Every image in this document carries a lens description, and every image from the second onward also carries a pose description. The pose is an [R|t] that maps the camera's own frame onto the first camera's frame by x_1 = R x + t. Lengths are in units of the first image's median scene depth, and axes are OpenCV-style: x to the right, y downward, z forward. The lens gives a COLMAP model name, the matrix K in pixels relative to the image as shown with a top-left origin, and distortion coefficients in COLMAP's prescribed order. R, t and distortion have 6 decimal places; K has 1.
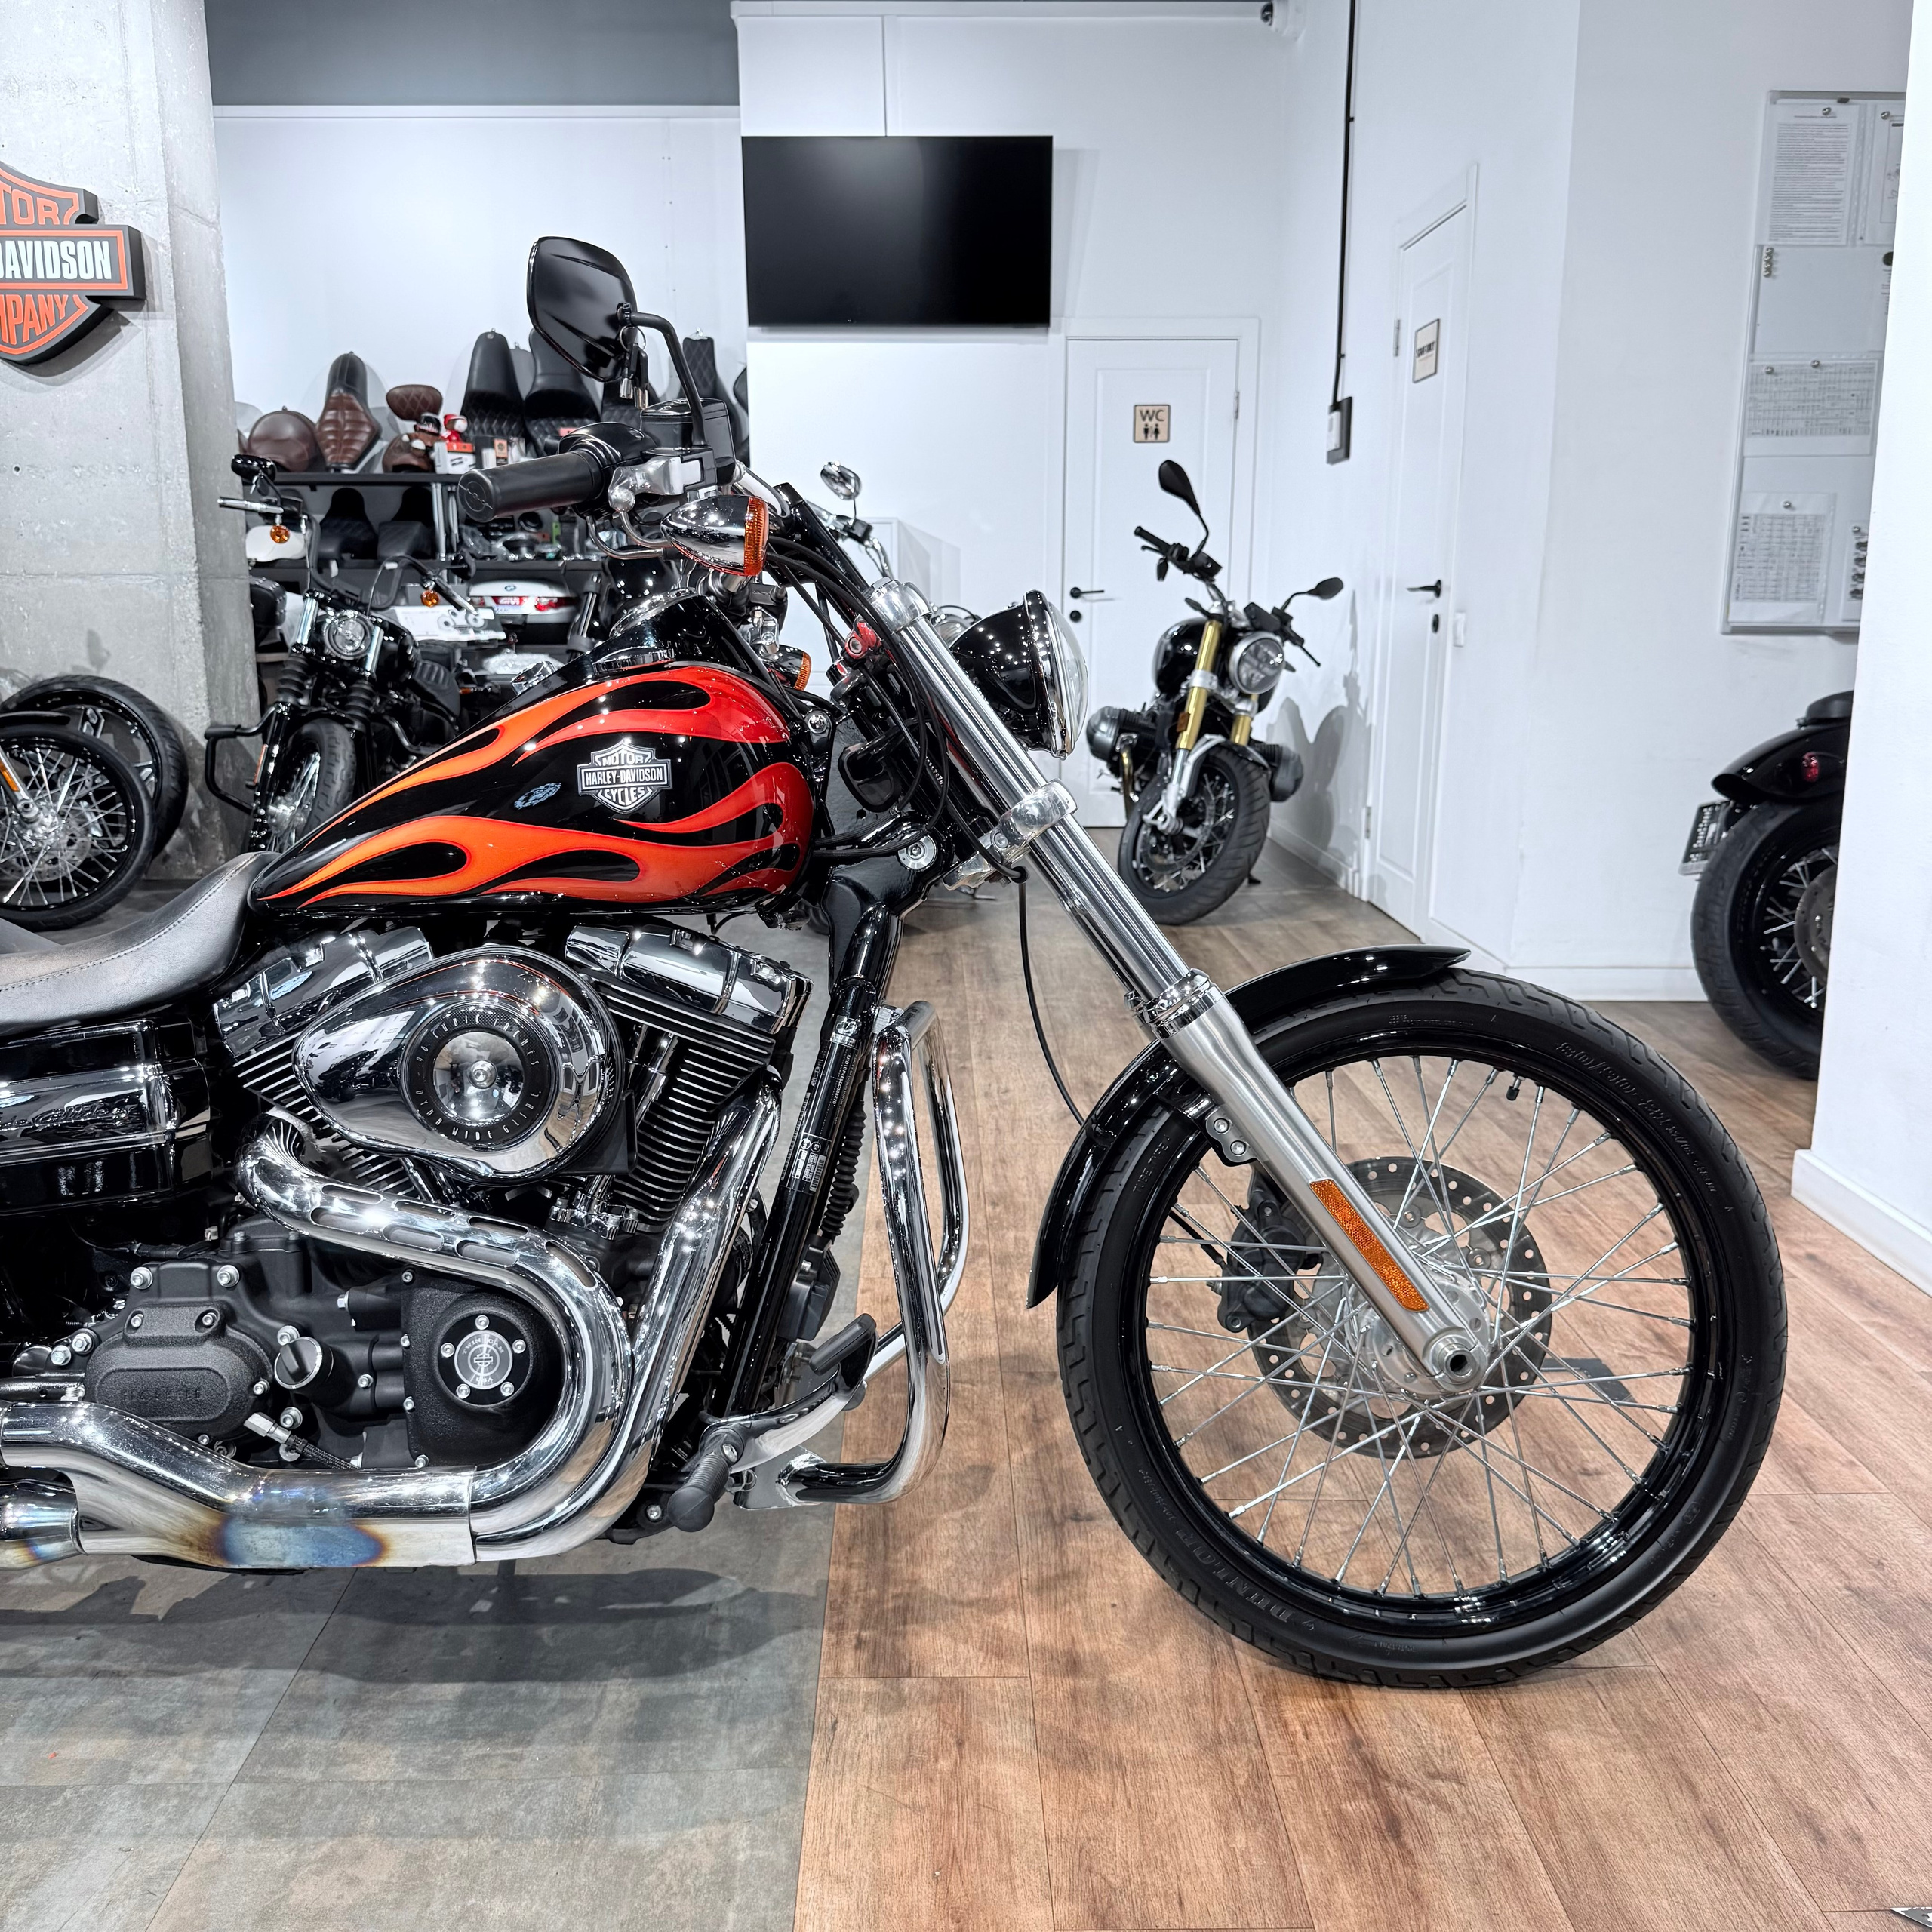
lens RADIAL K [[1802.7, 0, 966.0], [0, 1802.7, 966.0], [0, 0, 1]] dist [0.177383, -0.395991]
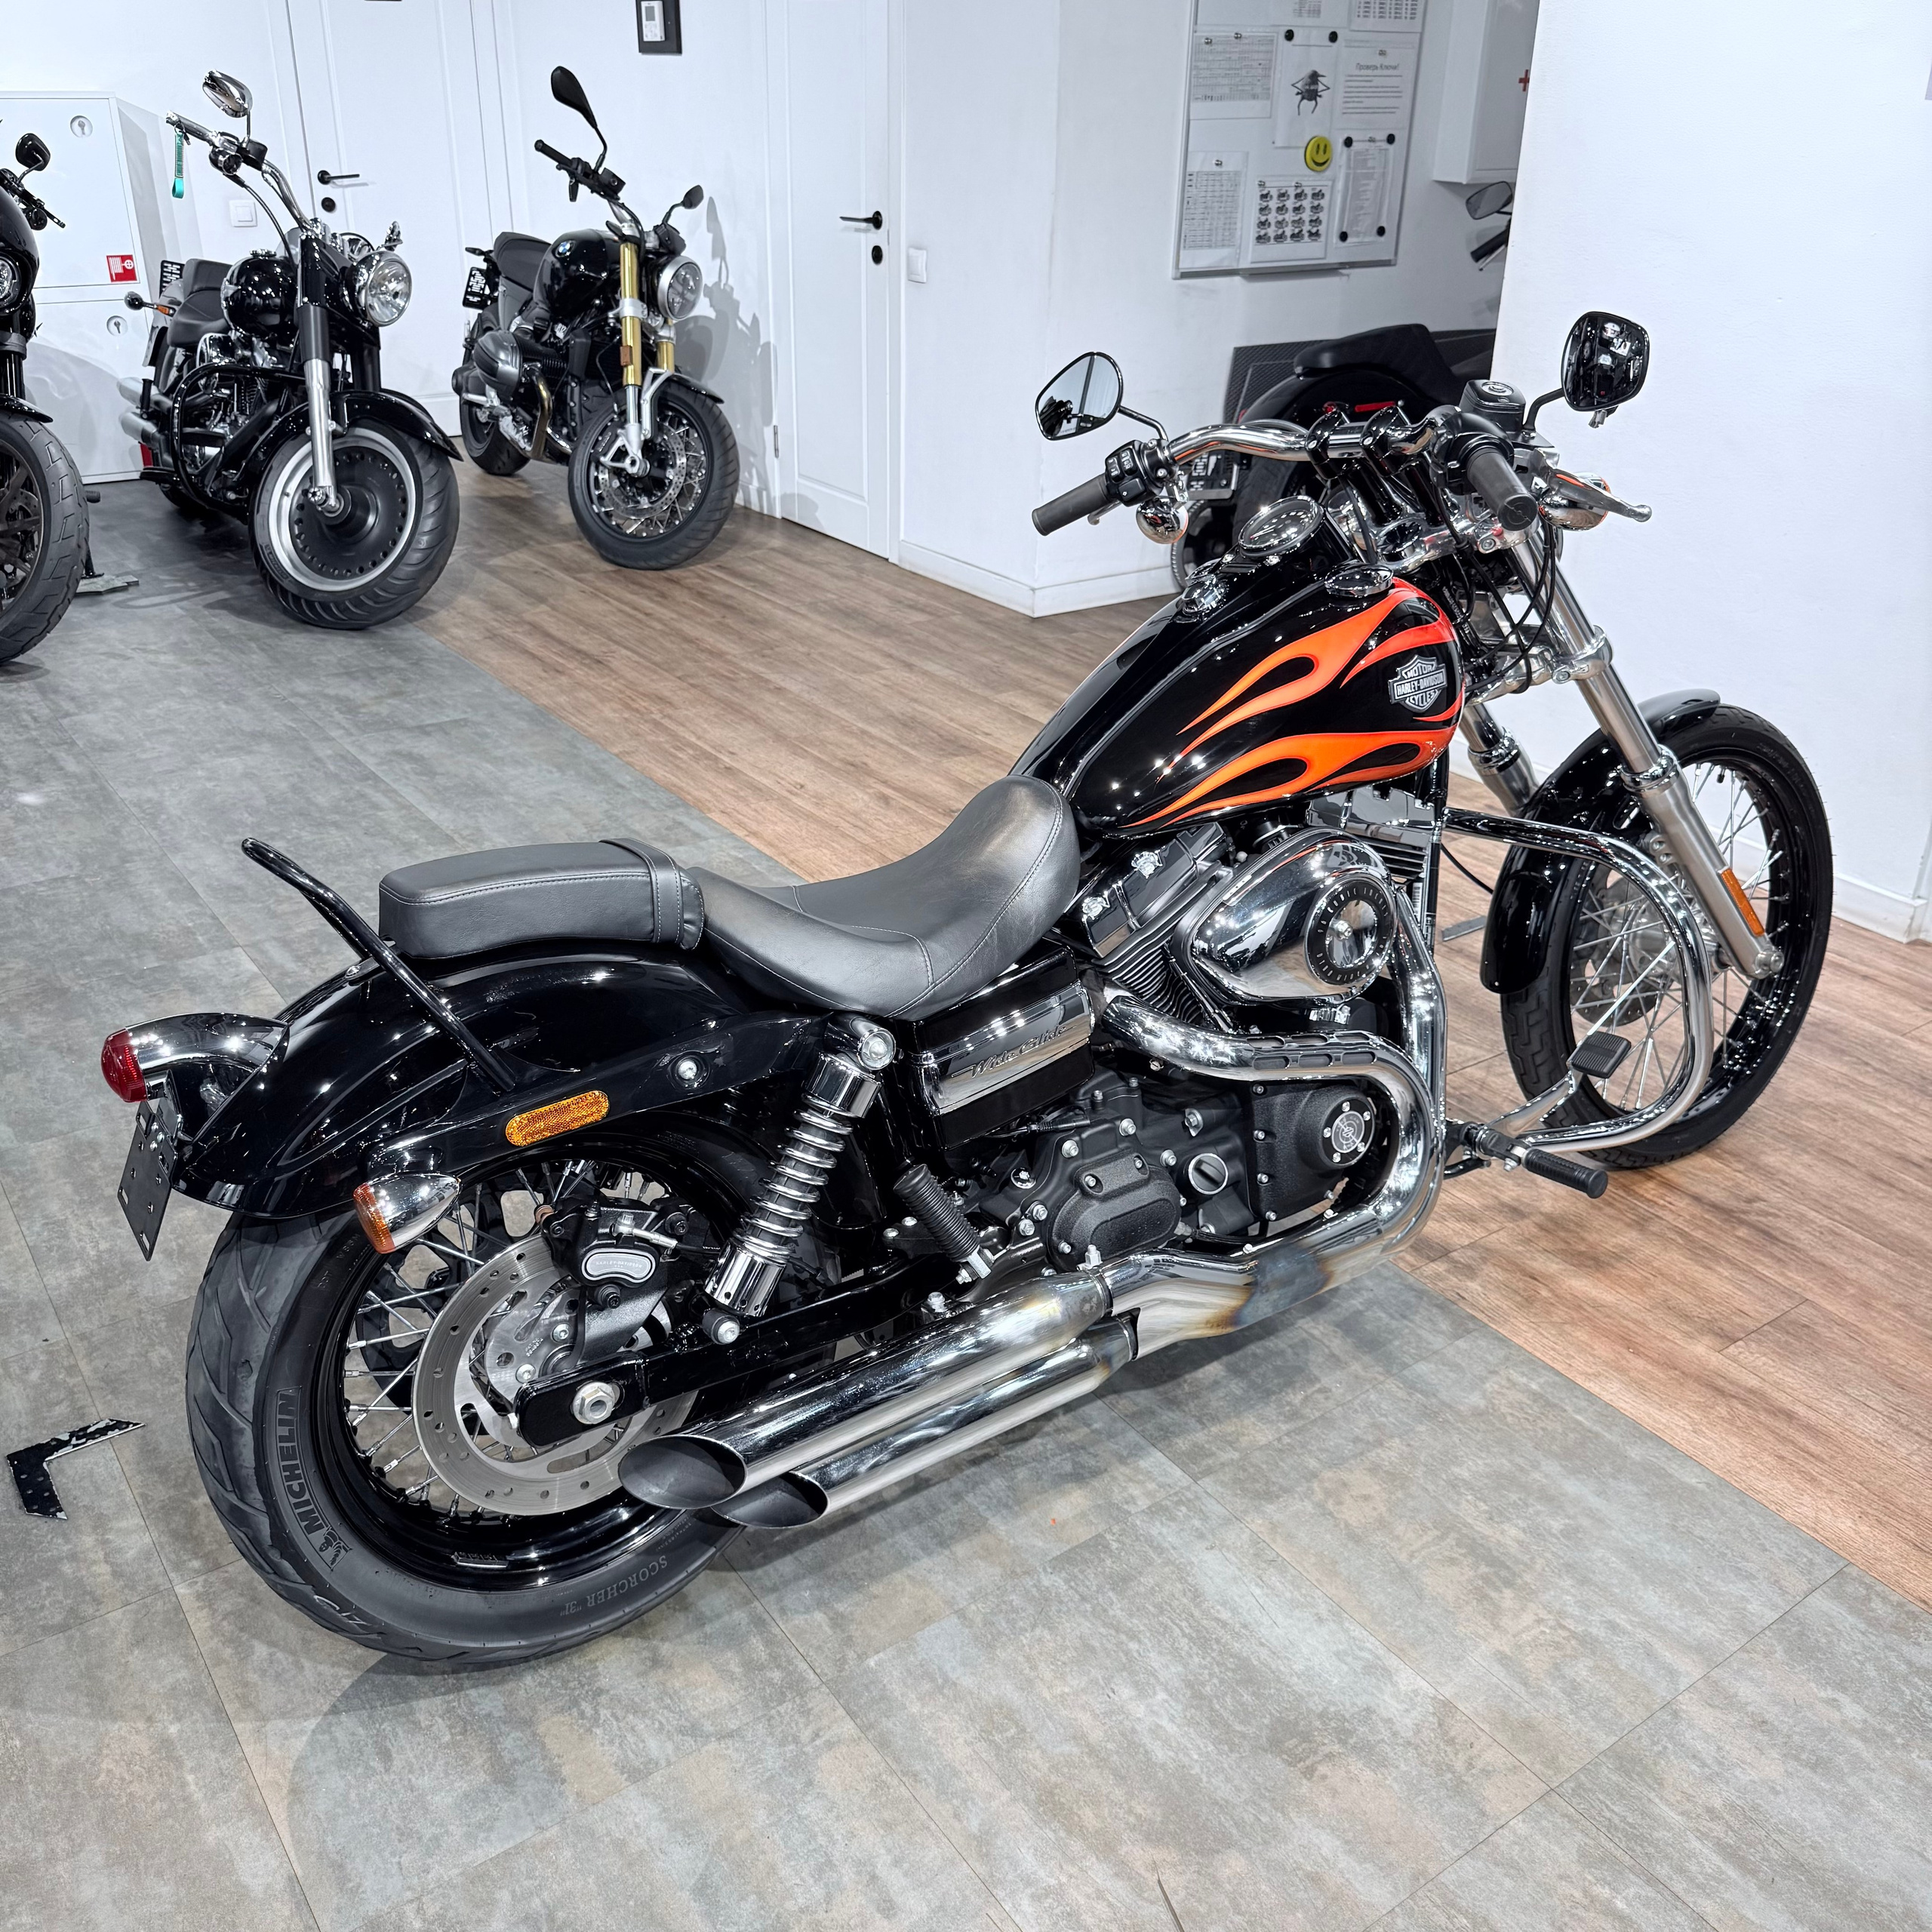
lens RADIAL K [[1802.7, 0, 966.0], [0, 1802.7, 966.0], [0, 0, 1]] dist [0.177383, -0.395991]
pose [[0.825421, -0.239299, 0.511289, -0.421530], [0.098489, 0.952863, 0.286971, -0.114852], [-0.555860, -0.186516, 0.810081, 0.034146]]
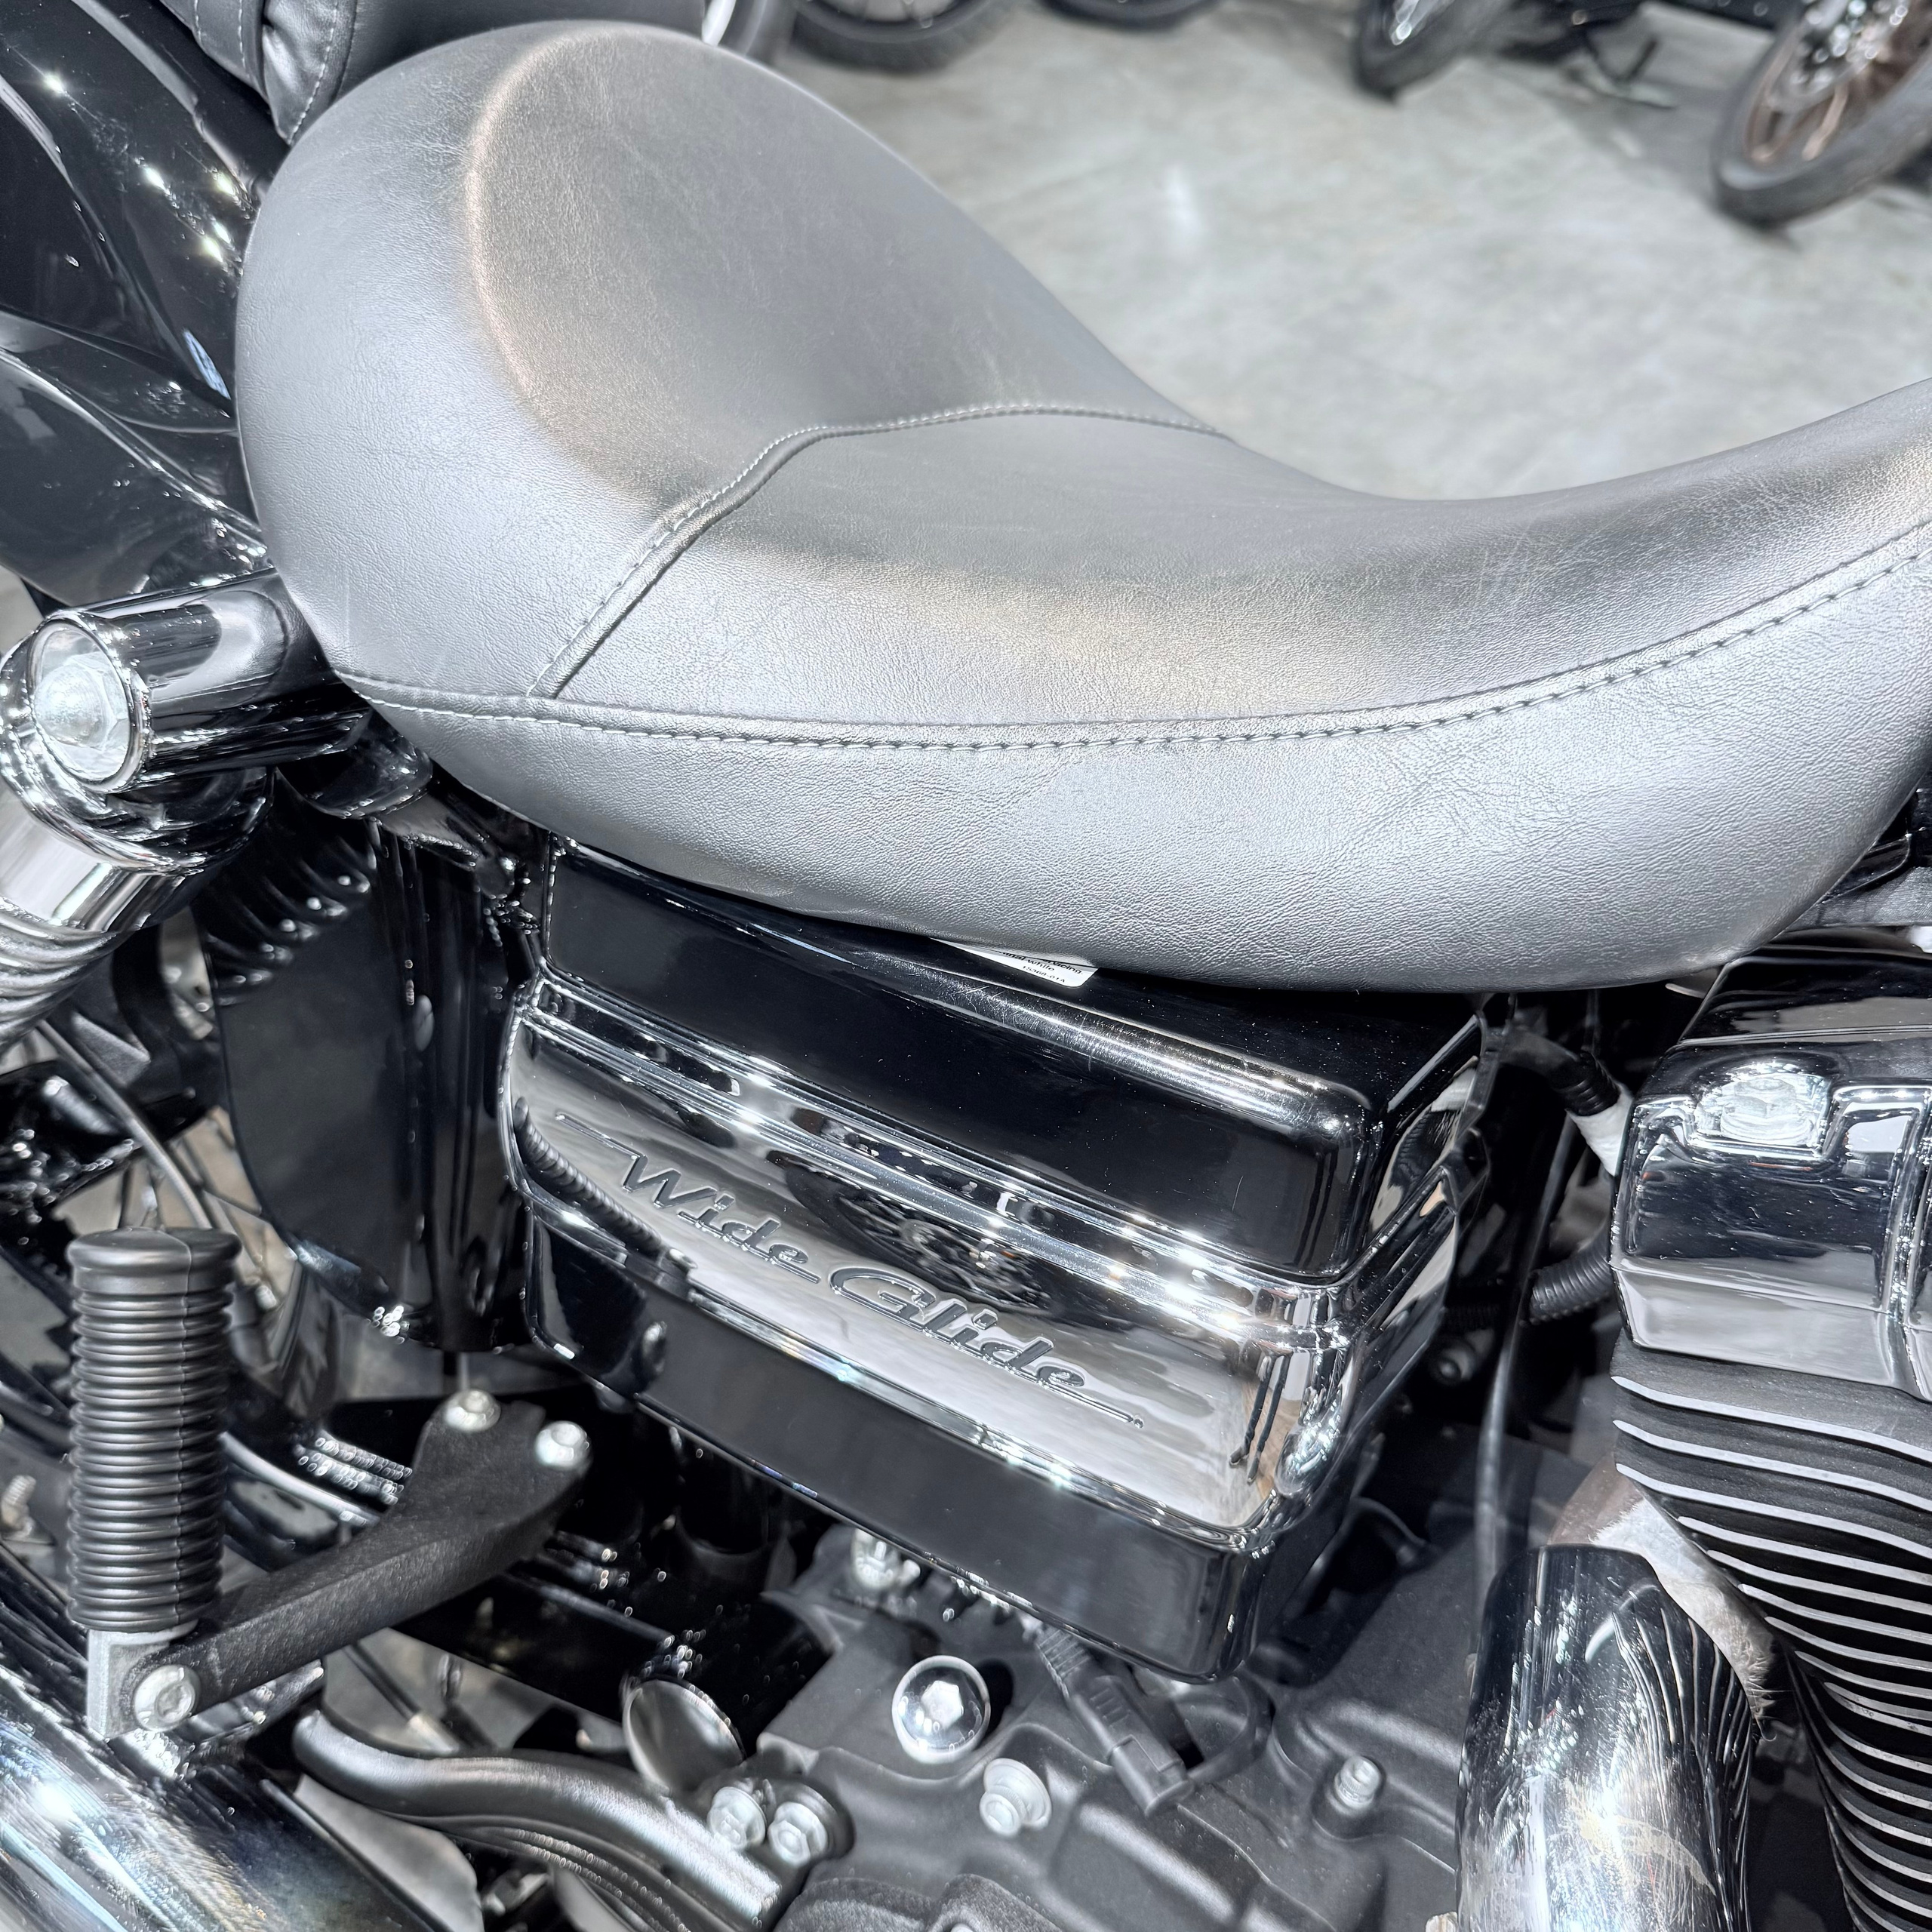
lens RADIAL K [[1854.6, 0, 966.0], [0, 1854.6, 966.0], [0, 0, 1]] dist [0.078254, -0.168812]
pose [[0.833382, 0.434891, -0.341095, -0.159308], [-0.260845, 0.853569, 0.450977, -0.028365], [0.487273, -0.286863, 0.824787, 0.305042]]
